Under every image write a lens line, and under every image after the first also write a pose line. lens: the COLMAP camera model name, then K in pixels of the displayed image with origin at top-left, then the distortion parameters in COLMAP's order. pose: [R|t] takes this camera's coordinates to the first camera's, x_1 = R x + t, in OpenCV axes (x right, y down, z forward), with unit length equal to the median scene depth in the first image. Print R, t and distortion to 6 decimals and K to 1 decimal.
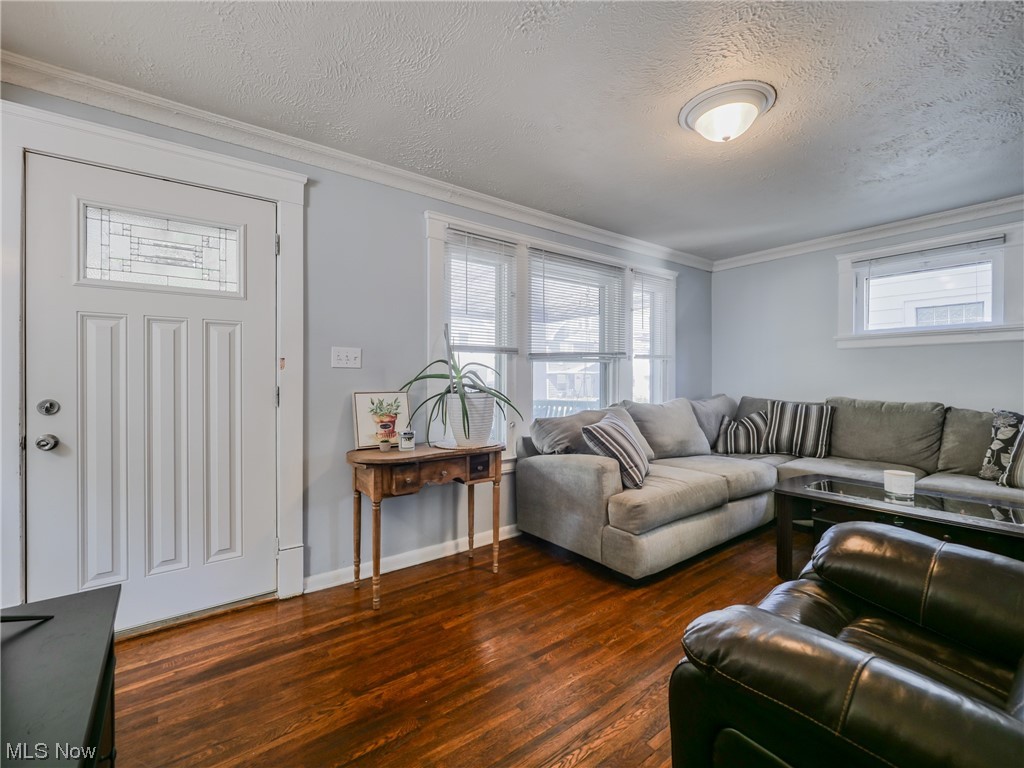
lens RADIAL K [[449.1, 0, 512.0], [0, 449.1, 384.0], [0, 0, 1]] dist [-0.003168, -0.000475]
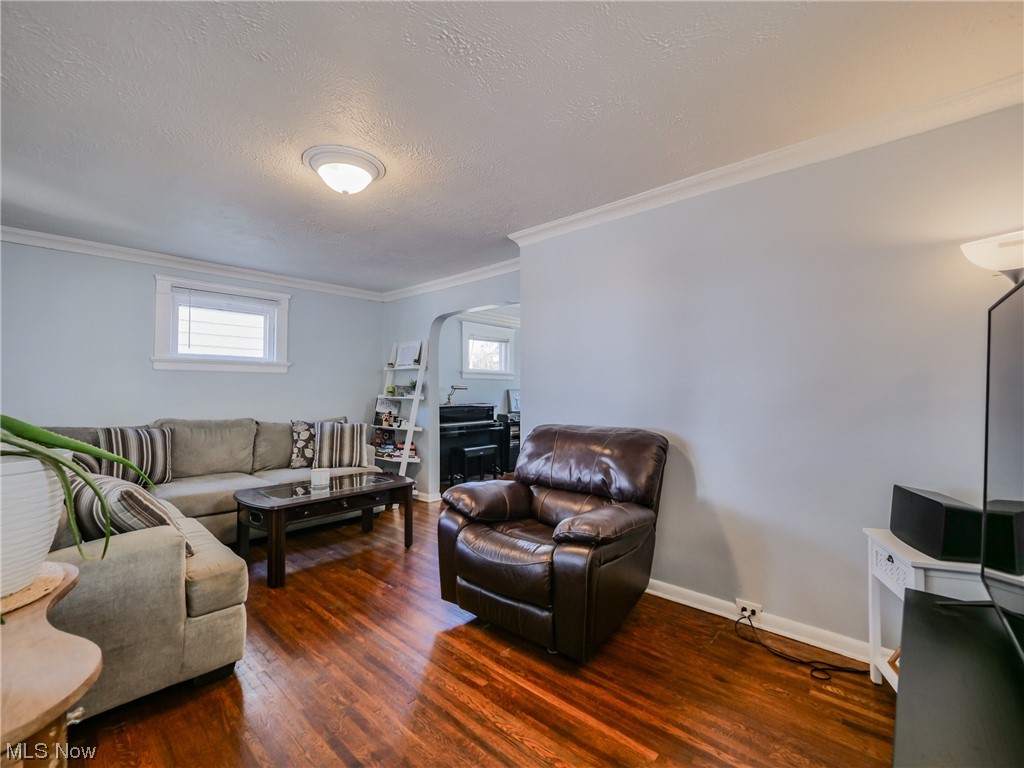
lens RADIAL K [[453.2, 0, 505.2], [0, 453.2, 384.6], [0, 0, 1]] dist [-0.002126, -0.000365]
pose [[-0.165808, 0.018297, 0.985988, -0.515399], [0.014282, 0.999768, -0.016151, -0.026596], [-0.986055, 0.011404, -0.166031, 0.575073]]
